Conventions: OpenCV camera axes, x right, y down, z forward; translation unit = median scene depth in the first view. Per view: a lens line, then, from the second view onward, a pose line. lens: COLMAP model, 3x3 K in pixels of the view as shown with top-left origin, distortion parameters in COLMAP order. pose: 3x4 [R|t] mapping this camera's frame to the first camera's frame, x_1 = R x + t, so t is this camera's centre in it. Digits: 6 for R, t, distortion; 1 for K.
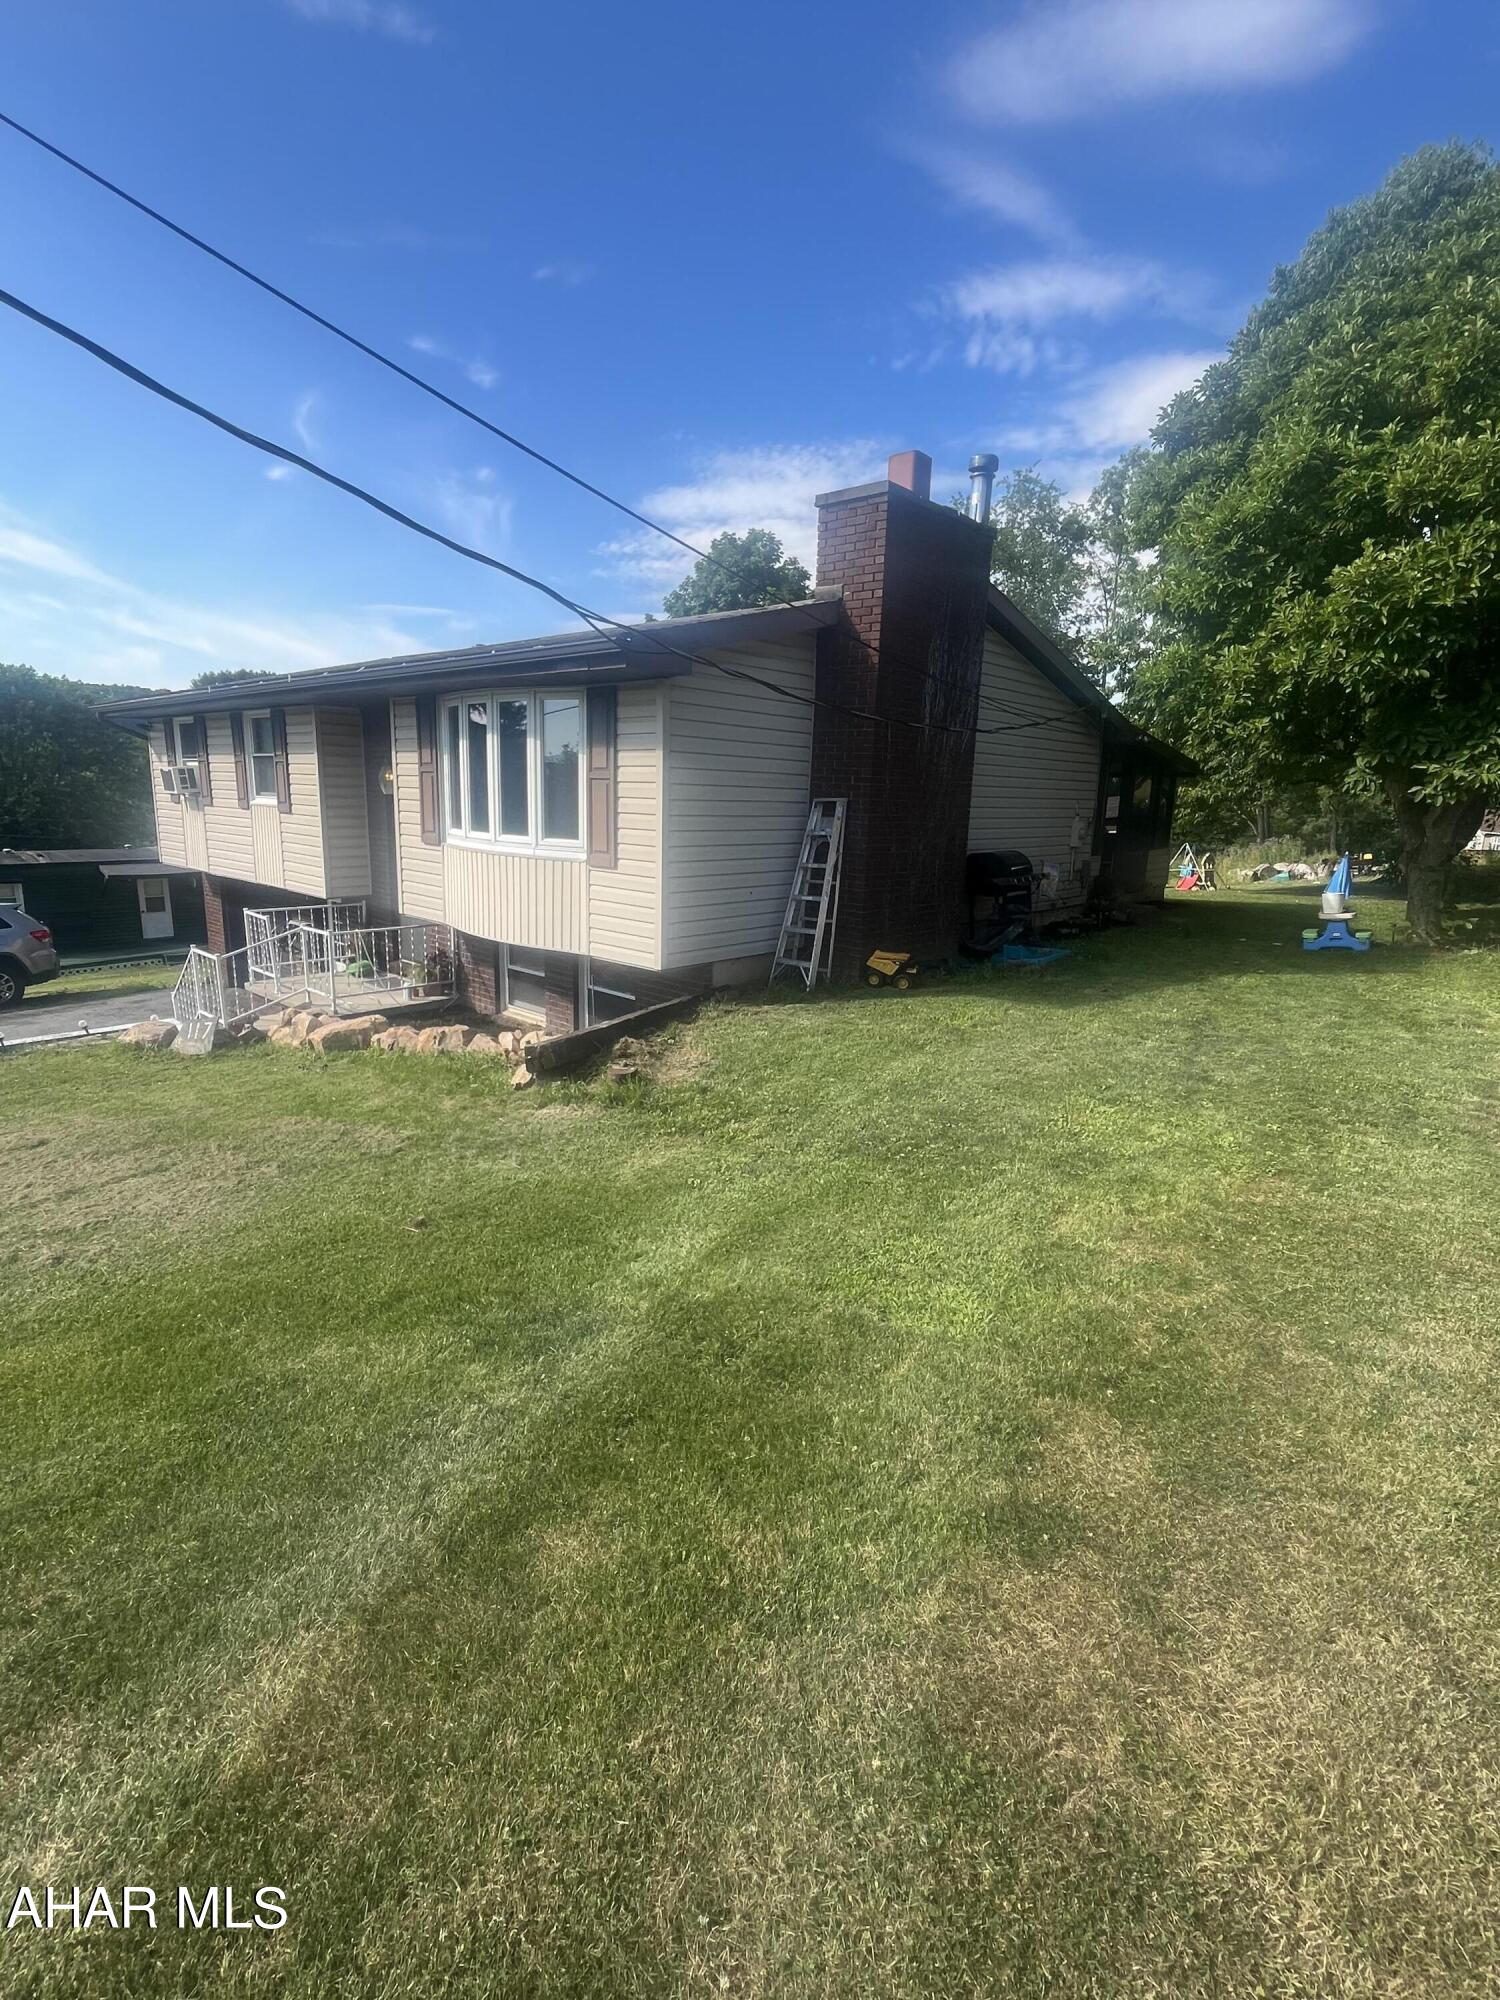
lens RADIAL K [[947.9, 0, 740.9], [0, 947.9, 998.6], [0, 0, 1]] dist [-0.003343, 0.003123]
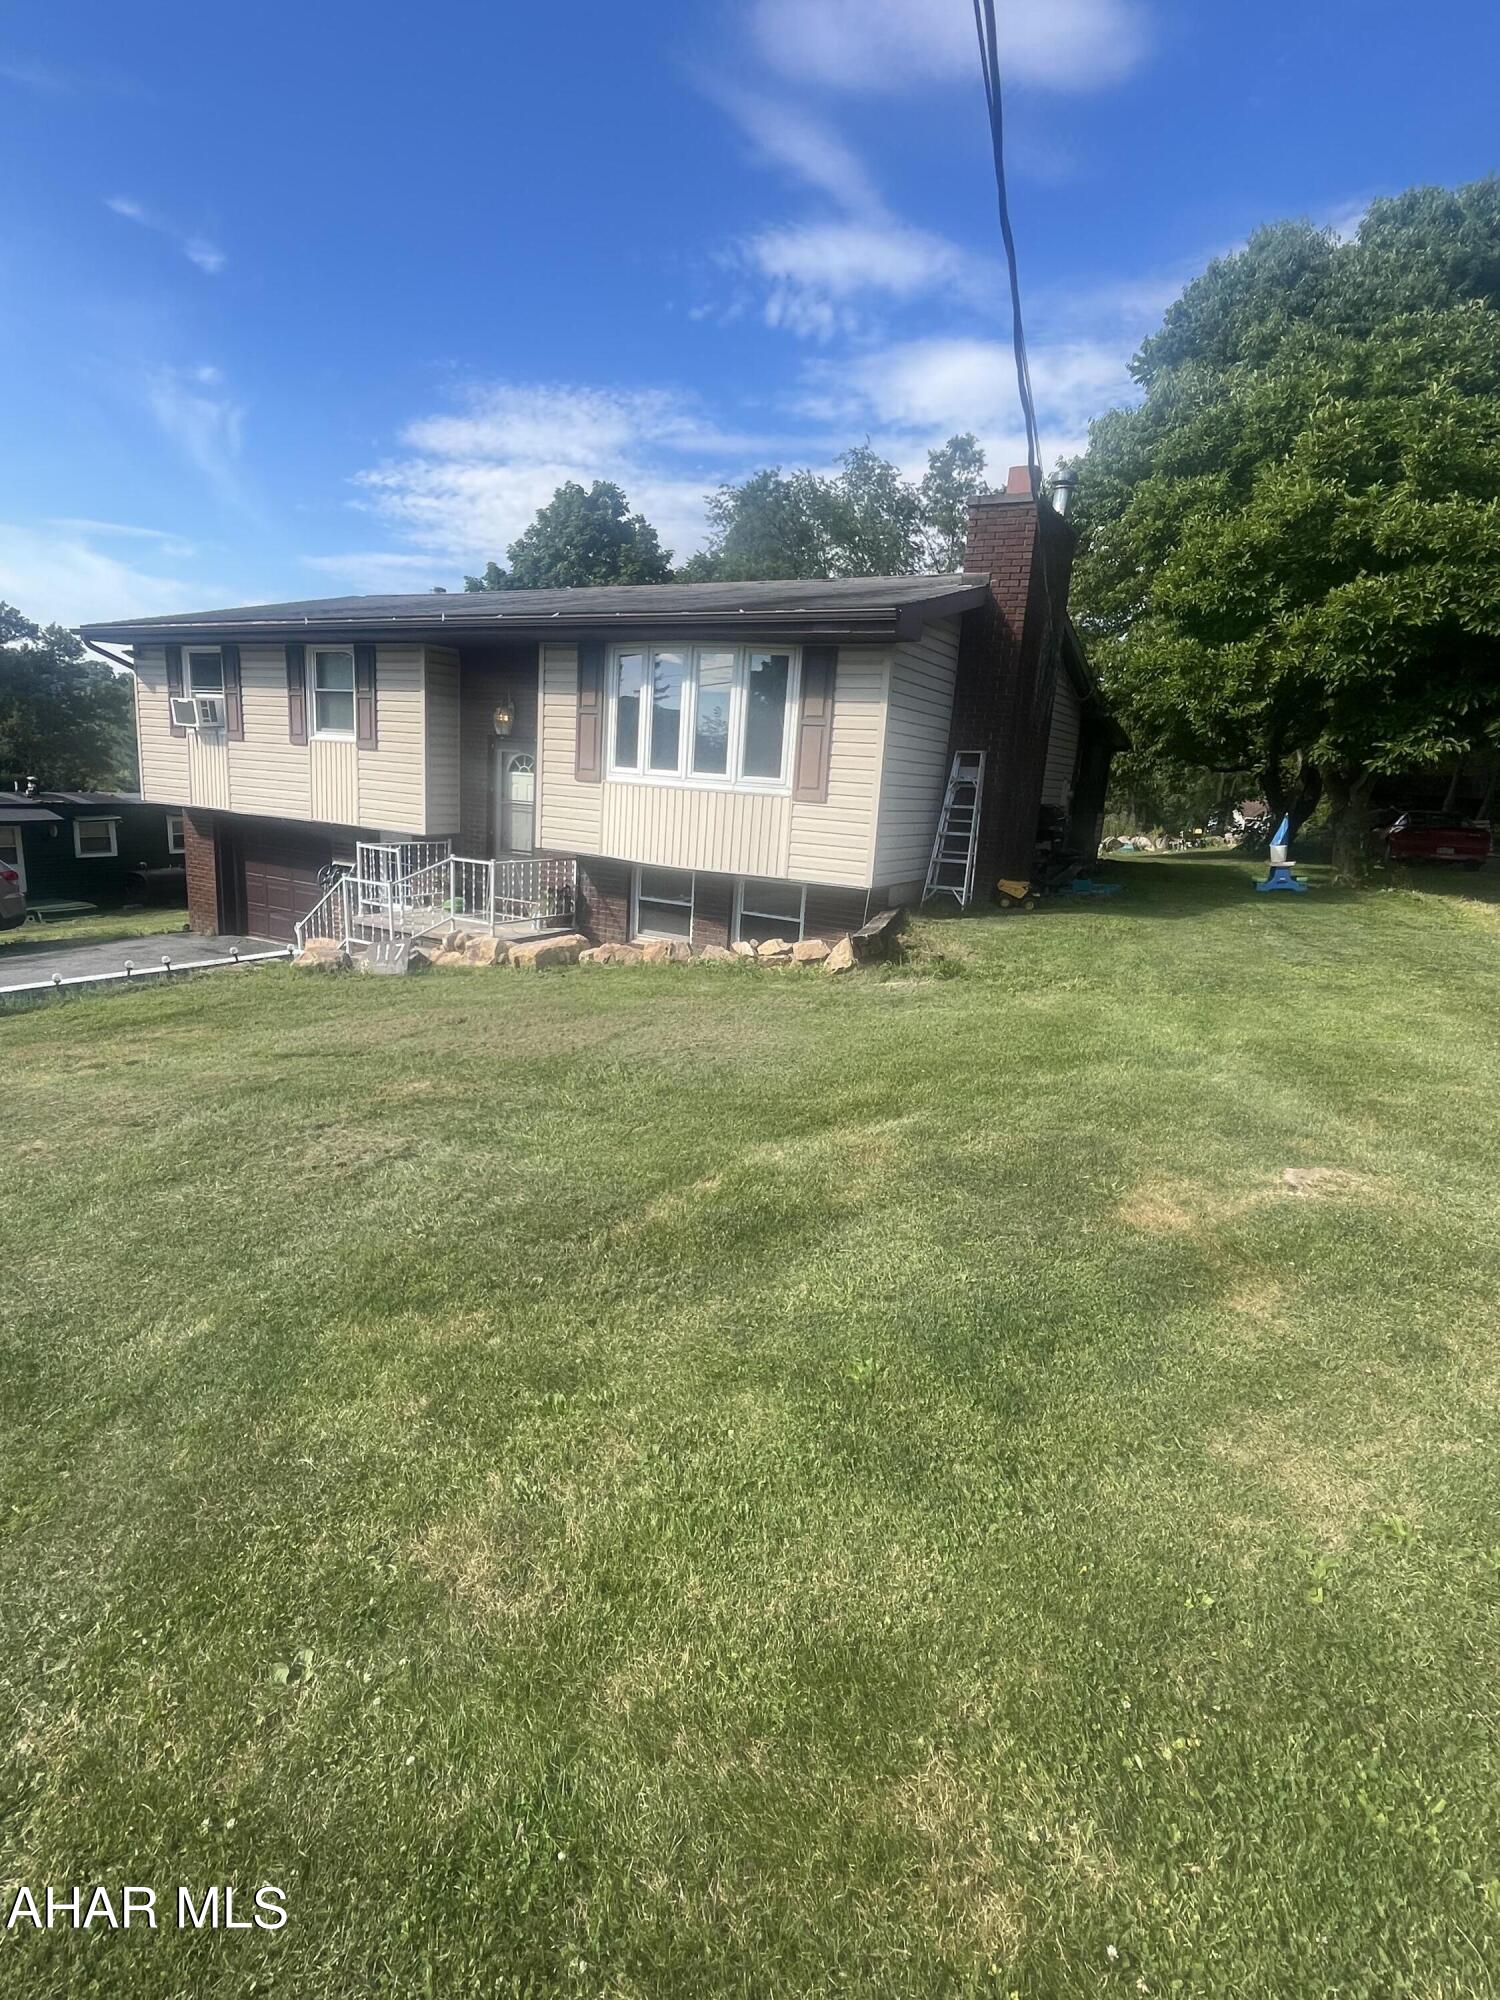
lens RADIAL K [[999.0, 0, 738.9], [0, 999.0, 1010.8], [0, 0, 1]] dist [-0.005297, 0.004483]
pose [[0.975494, -0.018333, 0.219261, -0.415494], [0.012121, 0.999487, 0.029641, 0.067259], [-0.219692, -0.026257, 0.975216, -0.156644]]
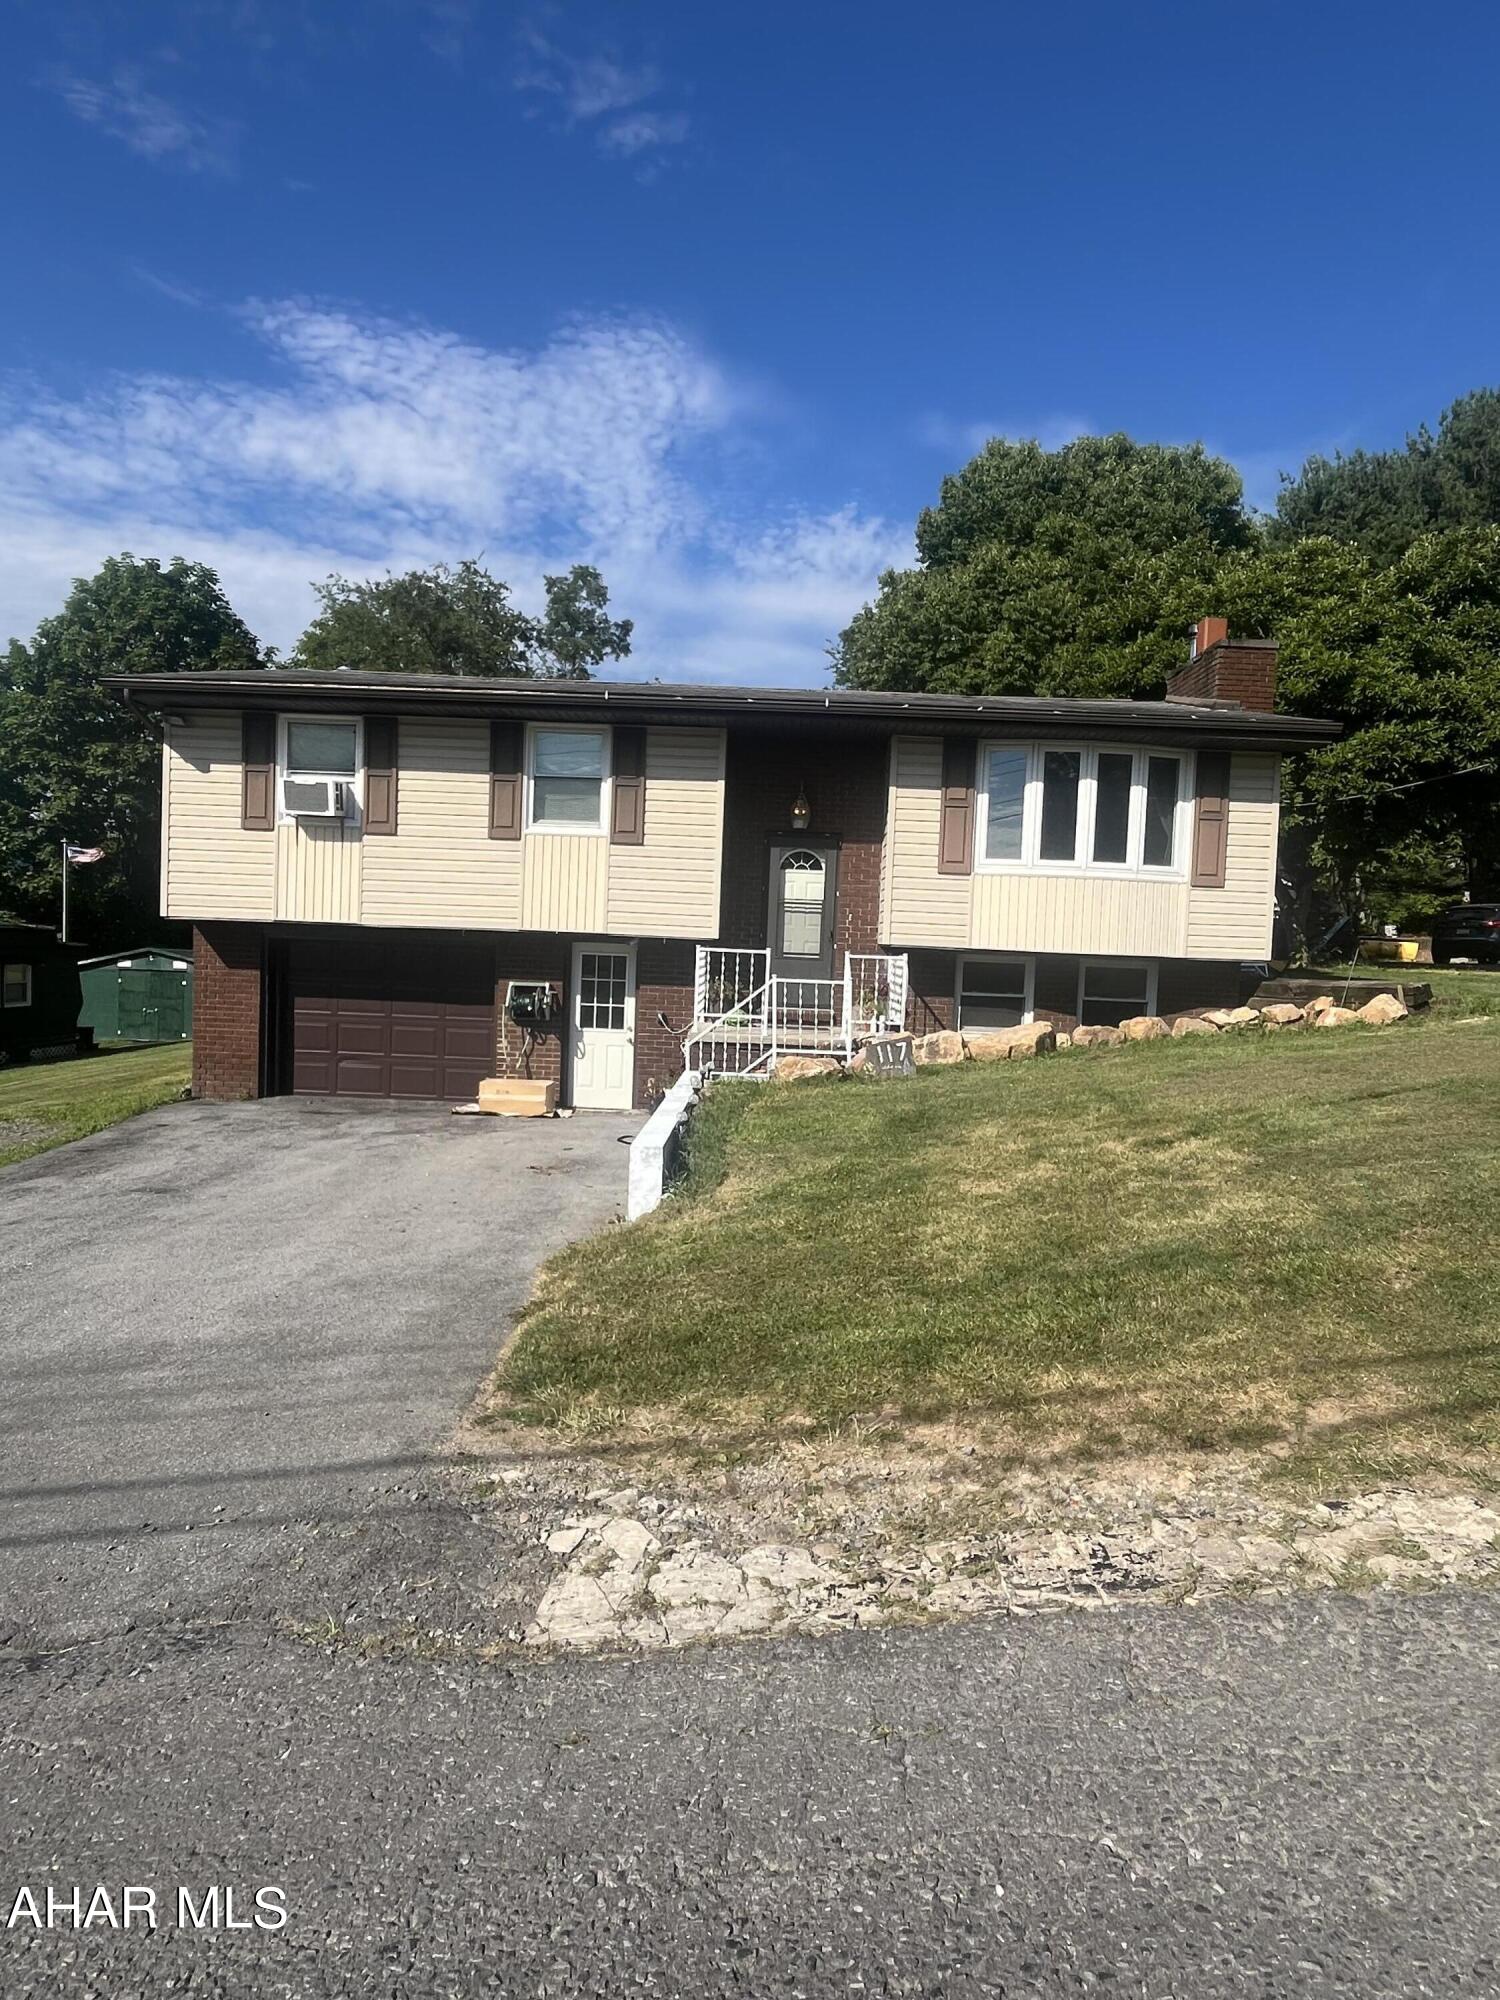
lens RADIAL K [[1133.1, 0, 750.5], [0, 1133.1, 999.3], [0, 0, 1]] dist [0.005058, 0.001763]
pose [[0.743141, -0.033281, 0.668306, -1.355397], [0.126587, 0.987720, -0.091575, 0.062789], [-0.657052, 0.152652, 0.738228, 0.236412]]
